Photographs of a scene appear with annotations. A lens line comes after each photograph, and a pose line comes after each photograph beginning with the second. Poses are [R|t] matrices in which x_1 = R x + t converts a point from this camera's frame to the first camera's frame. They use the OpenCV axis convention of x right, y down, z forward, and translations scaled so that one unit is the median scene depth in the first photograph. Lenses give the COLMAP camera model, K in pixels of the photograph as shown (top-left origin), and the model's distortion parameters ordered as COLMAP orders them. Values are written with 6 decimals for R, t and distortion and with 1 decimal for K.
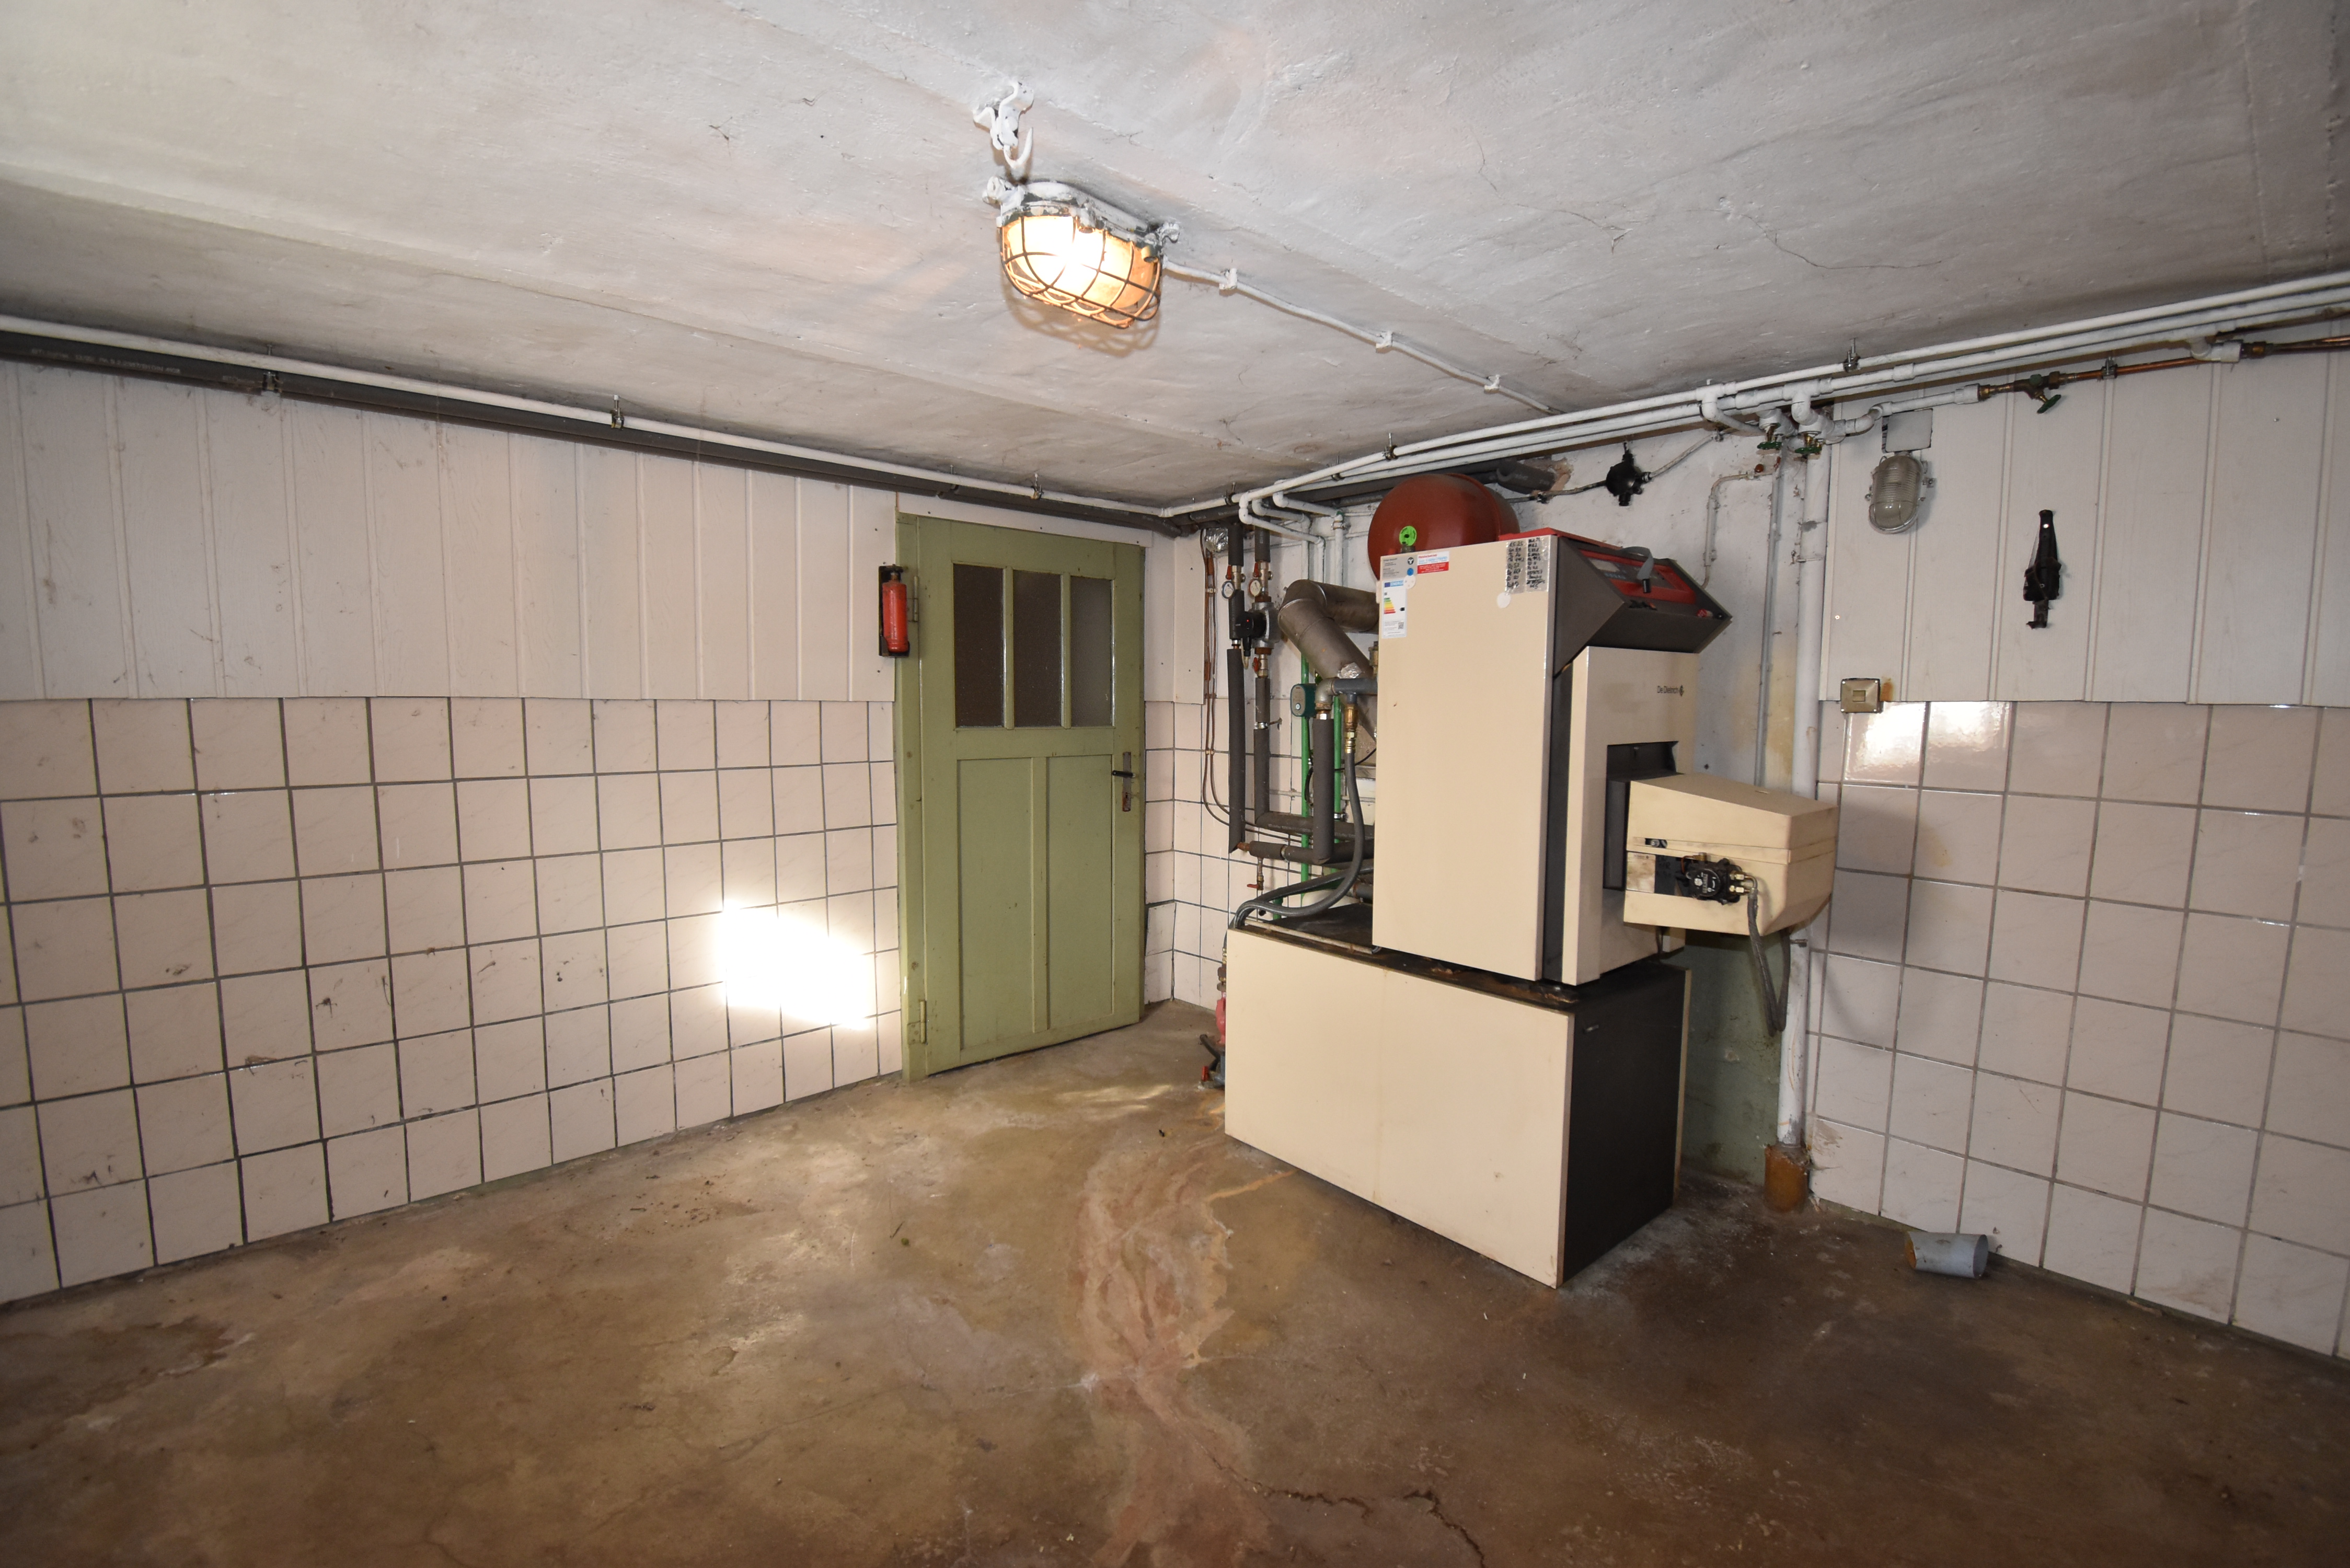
lens RADIAL K [[1041.6, 0, 1179.6], [0, 1041.6, 792.5], [0, 0, 1]] dist [-0.001053, -0.004490]
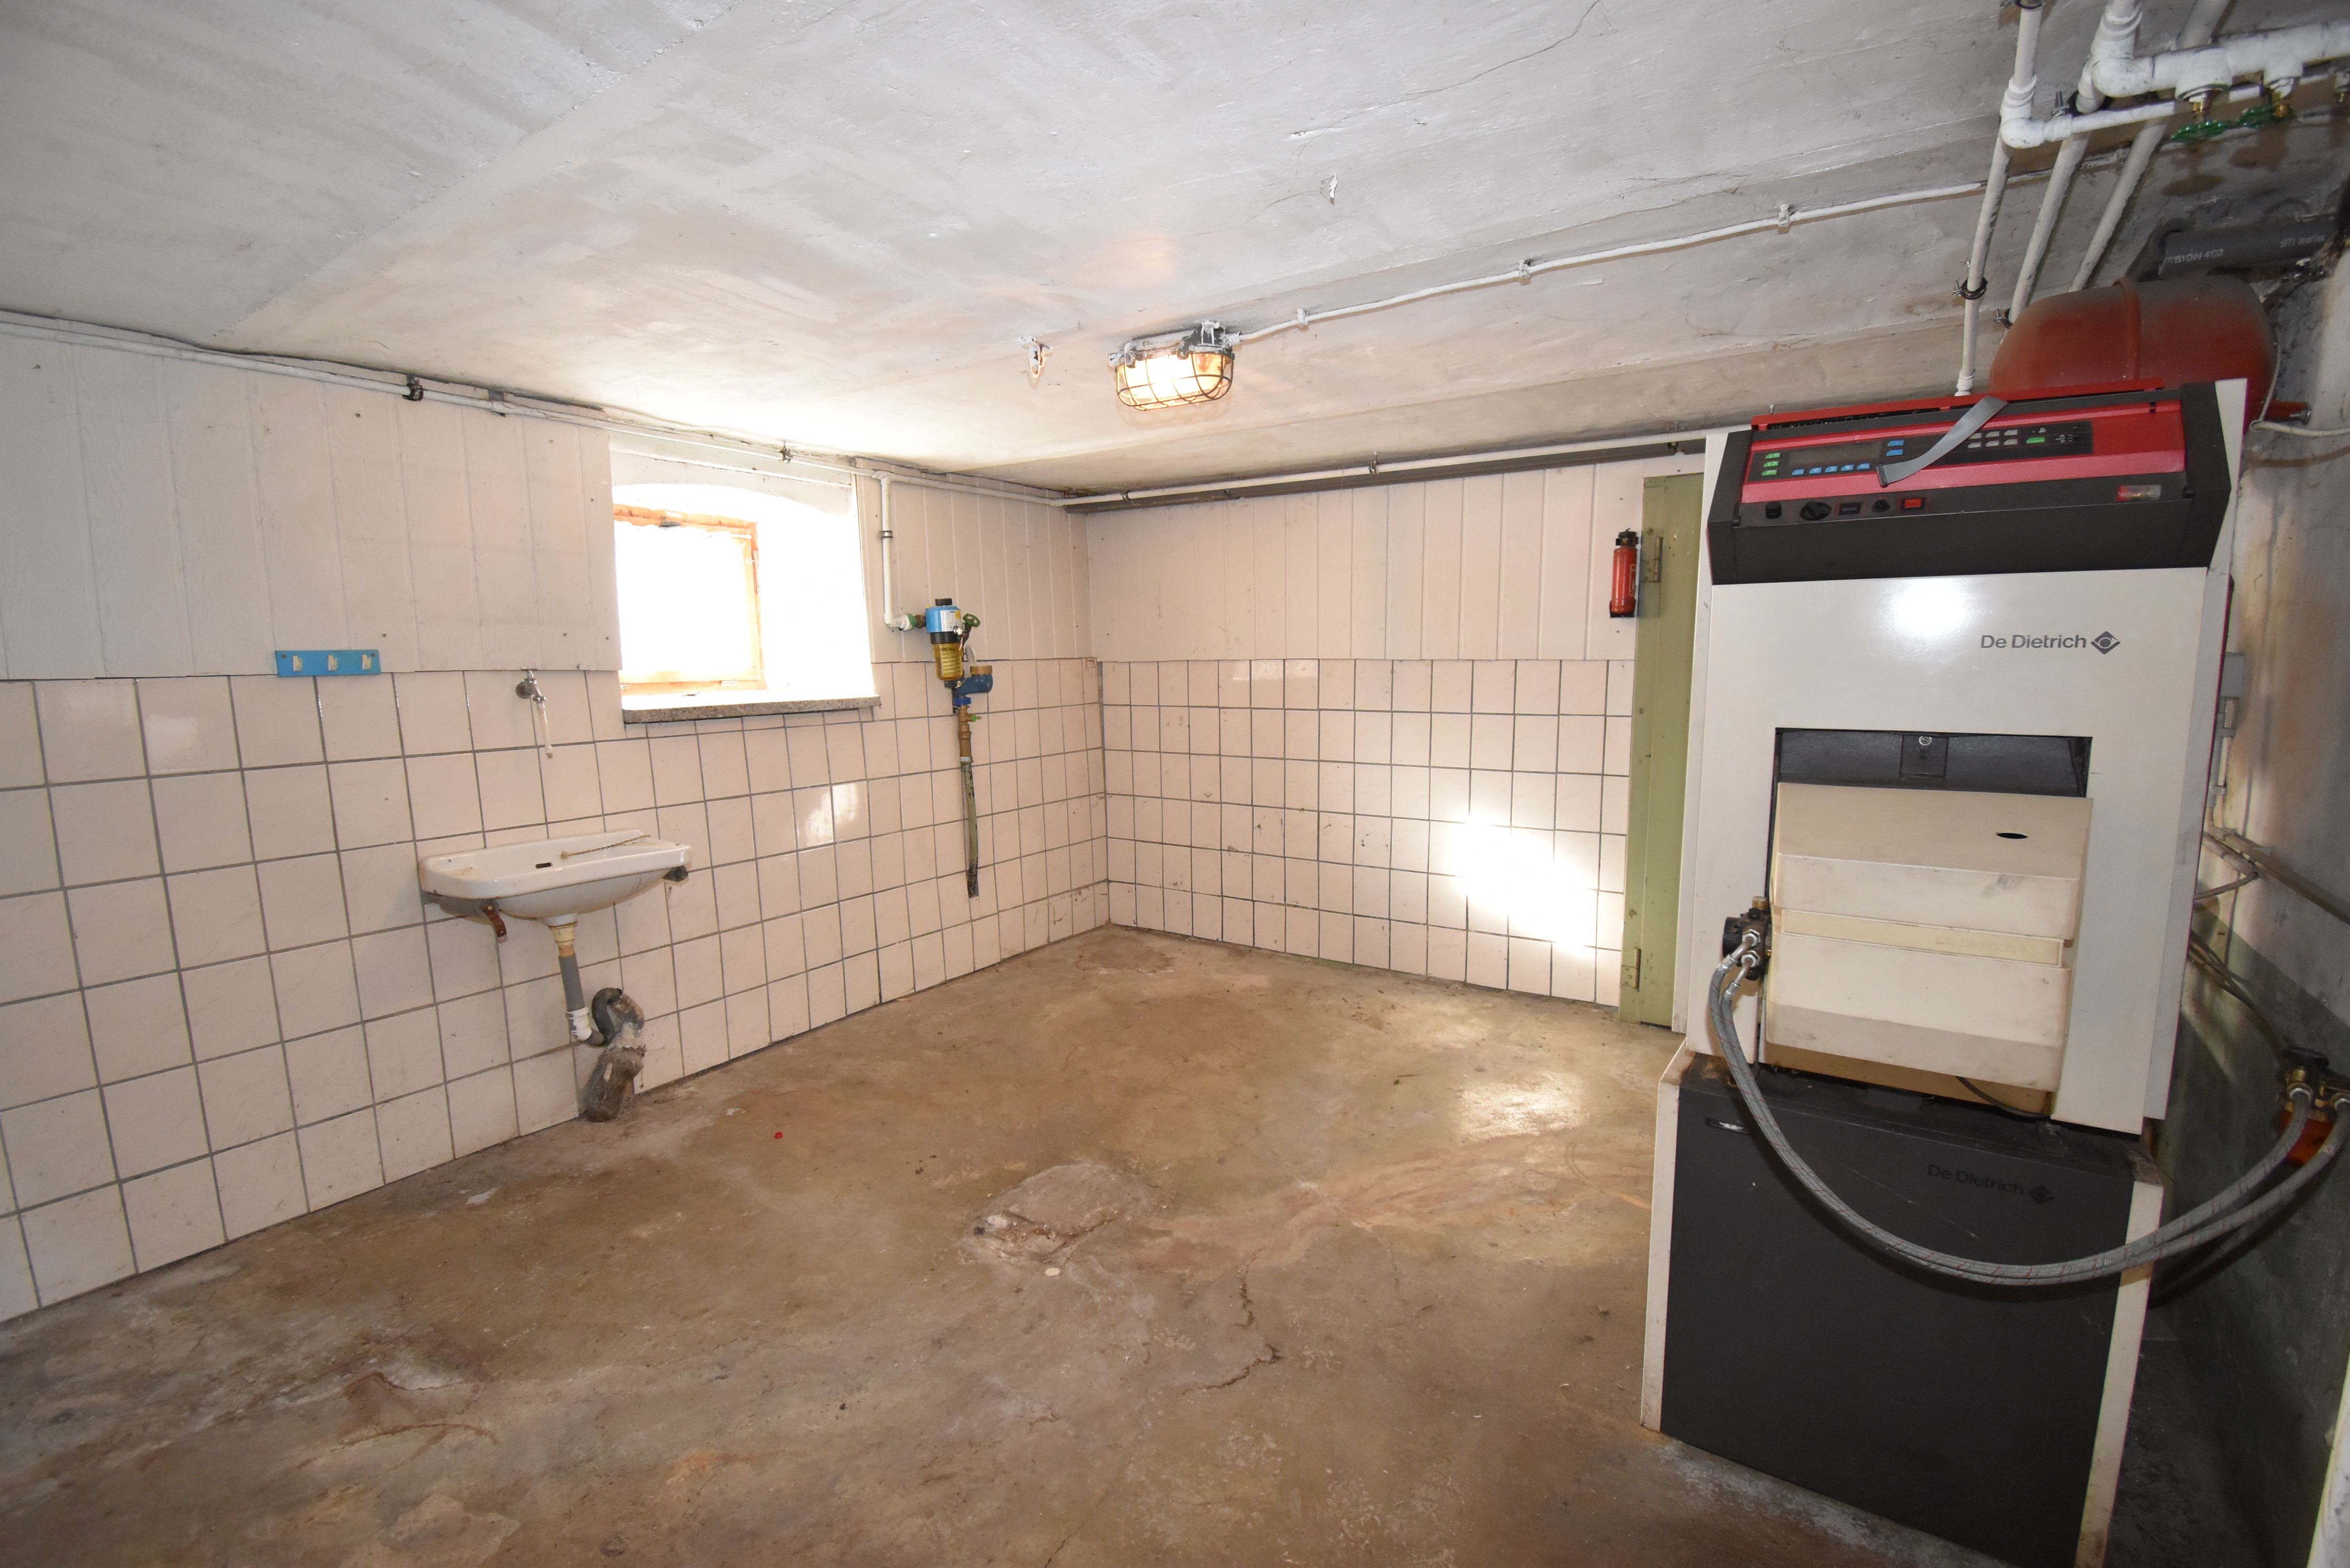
lens RADIAL K [[1041.6, 0, 1179.9], [0, 1041.6, 793.4], [0, 0, 1]] dist [-0.001053, -0.004490]
pose [[0.226489, 0.122210, -0.966316, 0.873141], [-0.077811, 0.991197, 0.107119, -0.040511], [0.970901, 0.050929, 0.234004, 0.414248]]
